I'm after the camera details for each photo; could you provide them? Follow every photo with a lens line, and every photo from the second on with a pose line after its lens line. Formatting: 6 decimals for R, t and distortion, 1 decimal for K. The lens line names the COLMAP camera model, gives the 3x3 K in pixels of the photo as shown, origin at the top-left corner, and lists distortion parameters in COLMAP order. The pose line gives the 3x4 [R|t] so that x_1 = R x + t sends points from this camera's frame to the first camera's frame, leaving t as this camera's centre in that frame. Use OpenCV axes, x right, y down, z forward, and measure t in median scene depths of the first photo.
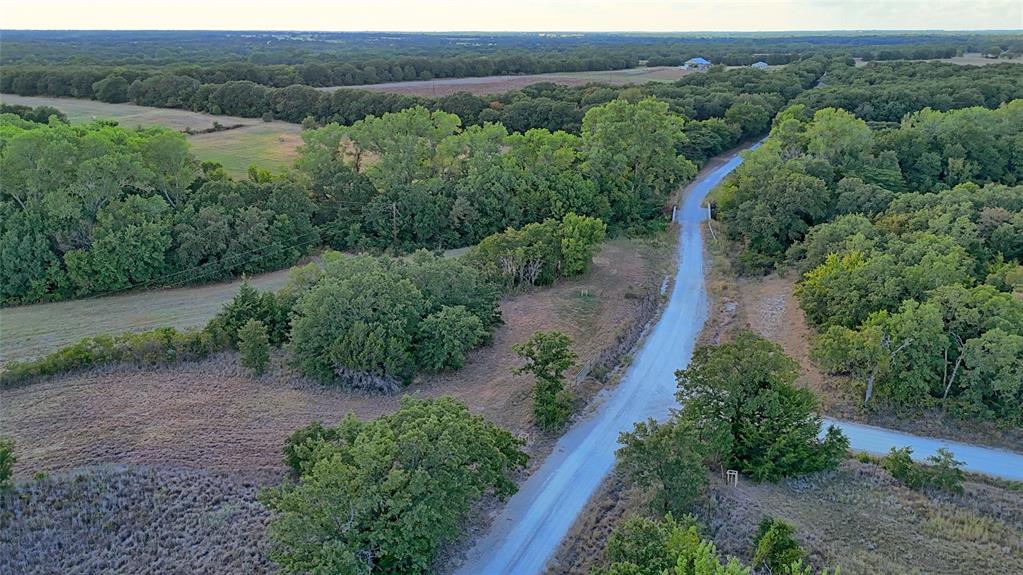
lens RADIAL K [[769.2, 0, 511.5], [0, 769.2, 287.5], [0, 0, 1]] dist [0.068276, -0.078930]
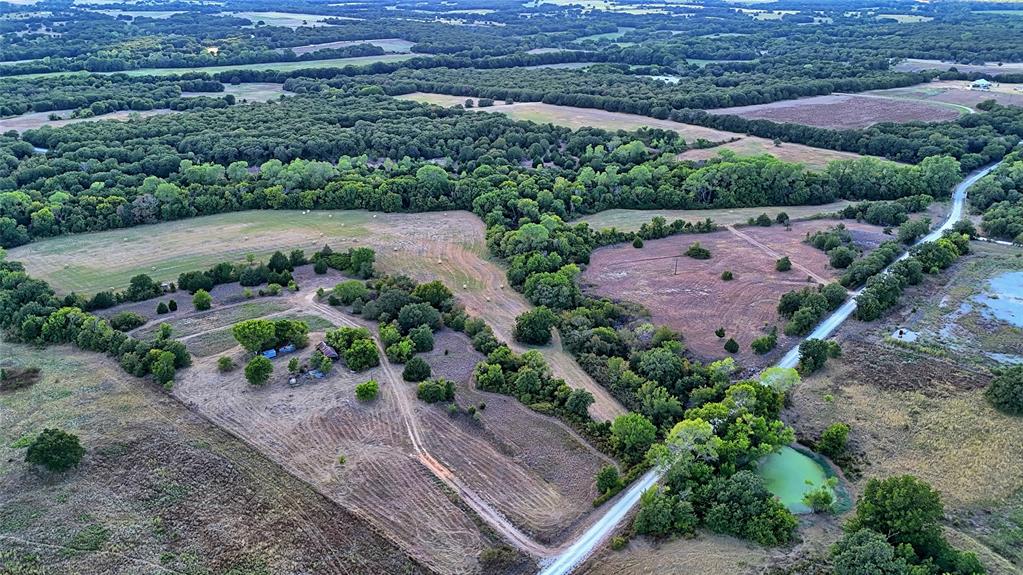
lens RADIAL K [[769.2, 0, 511.5], [0, 769.2, 287.5], [0, 0, 1]] dist [0.068276, -0.078930]
pose [[0.955601, 0.115147, -0.271235, -0.610621], [-0.096051, 0.991935, 0.082703, 0.188867], [0.278571, -0.052979, 0.958953, -2.600633]]
